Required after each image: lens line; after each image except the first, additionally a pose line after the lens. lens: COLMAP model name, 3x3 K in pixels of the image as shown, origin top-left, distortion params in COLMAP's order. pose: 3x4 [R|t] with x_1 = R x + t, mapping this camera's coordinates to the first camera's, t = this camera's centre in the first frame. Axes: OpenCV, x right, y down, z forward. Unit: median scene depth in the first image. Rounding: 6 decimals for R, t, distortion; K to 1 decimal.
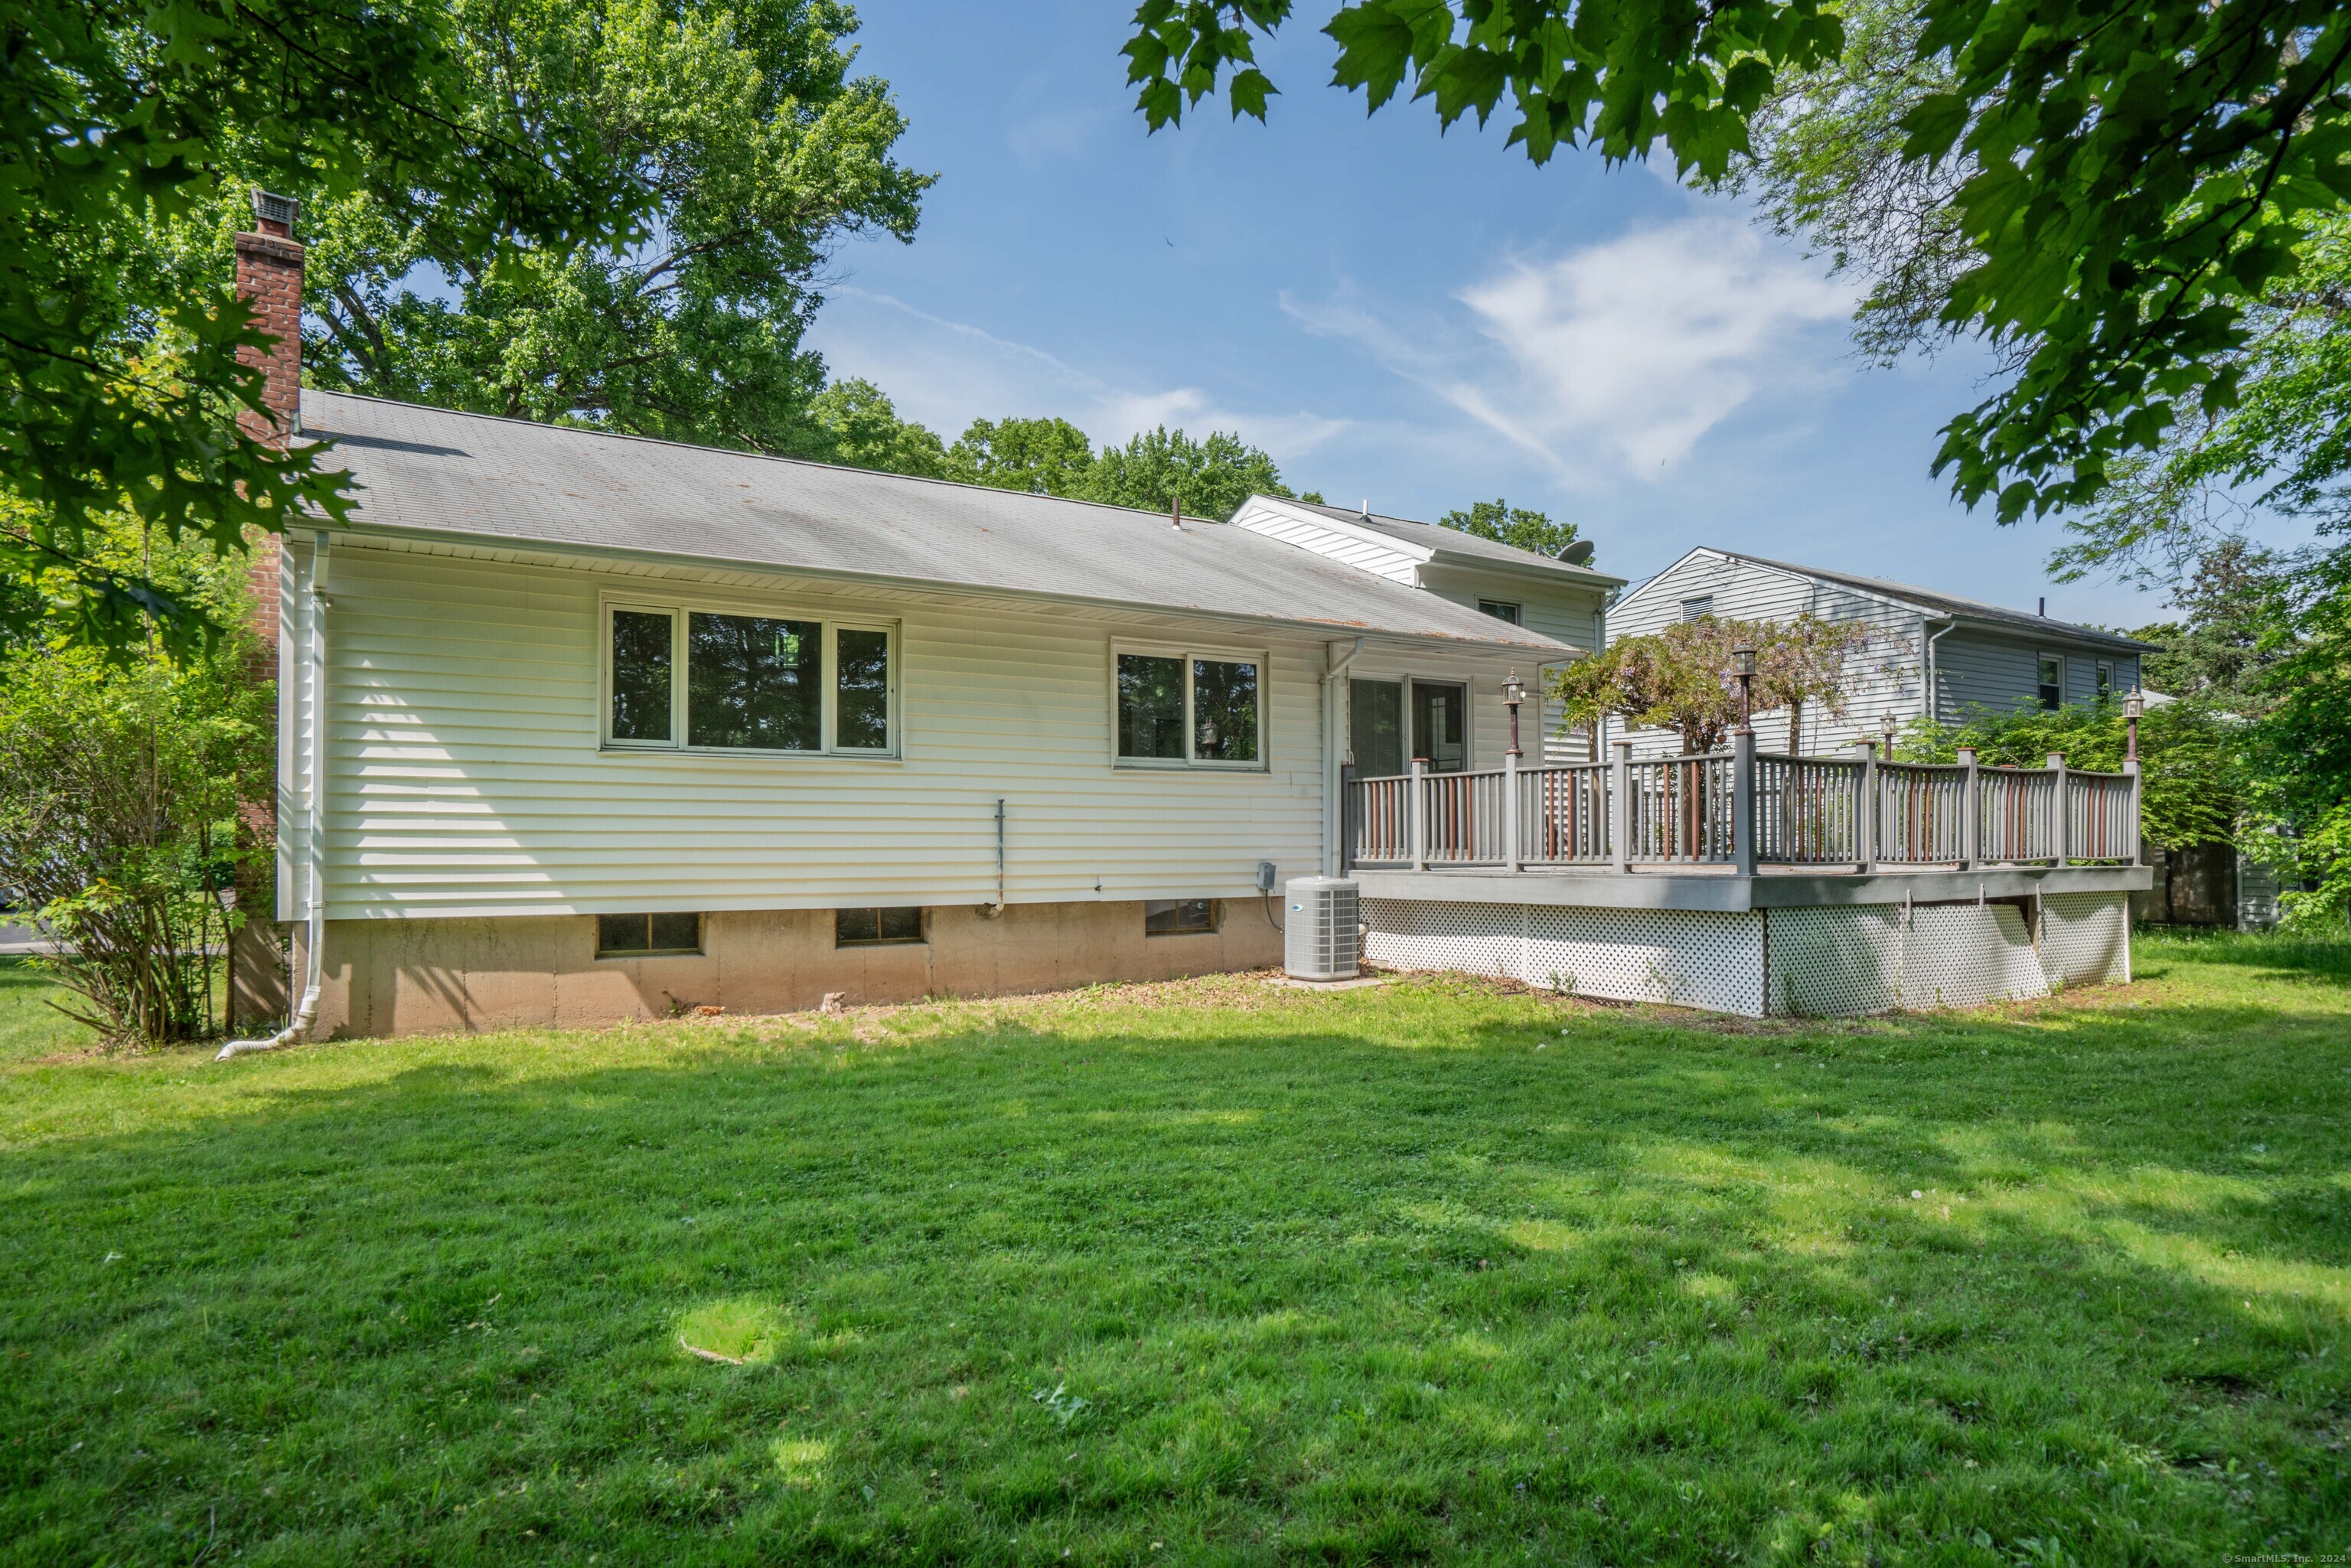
lens RADIAL K [[1376.9, 0, 1175.4], [0, 1376.9, 799.1], [0, 0, 1]] dist [-0.004236, 0.000678]
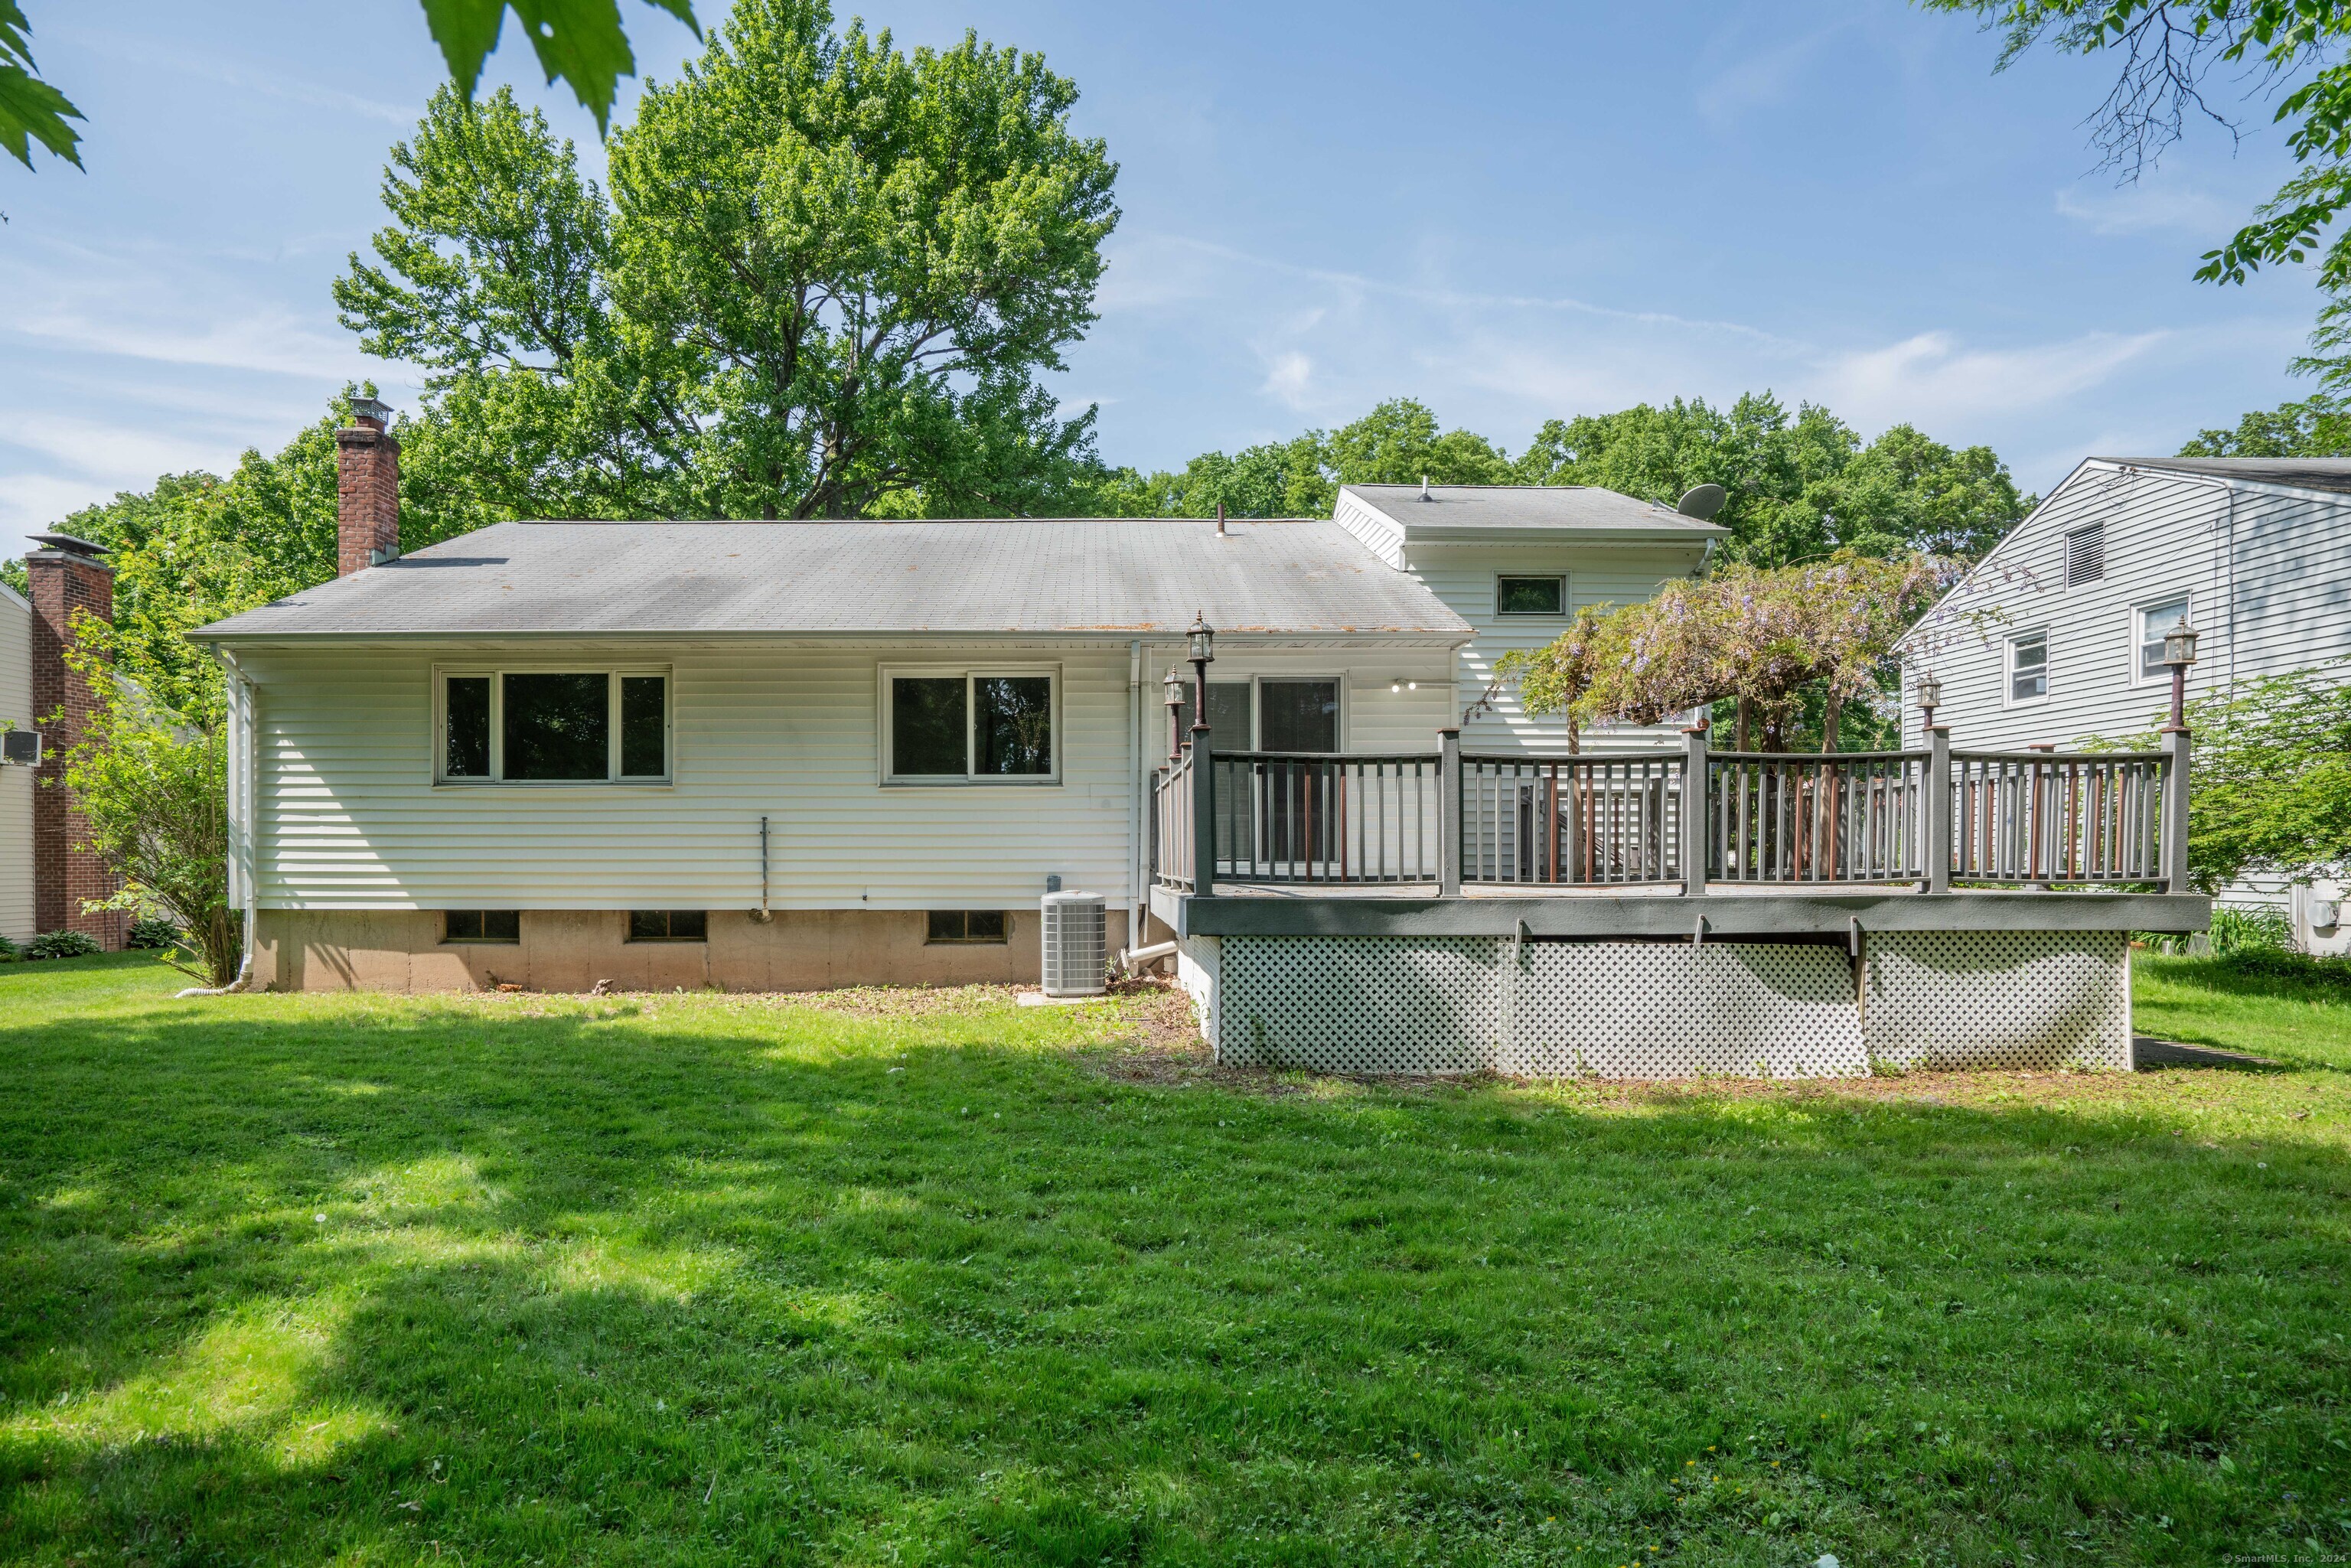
lens RADIAL K [[1305.3, 0, 1084.0], [0, 1305.3, 863.1], [0, 0, 1]] dist [-0.002413, -0.000391]
pose [[0.846661, 0.004606, -0.532113, 0.694277], [0.017338, 0.999193, 0.036237, 0.003405], [0.531850, -0.039906, 0.845897, 0.241956]]
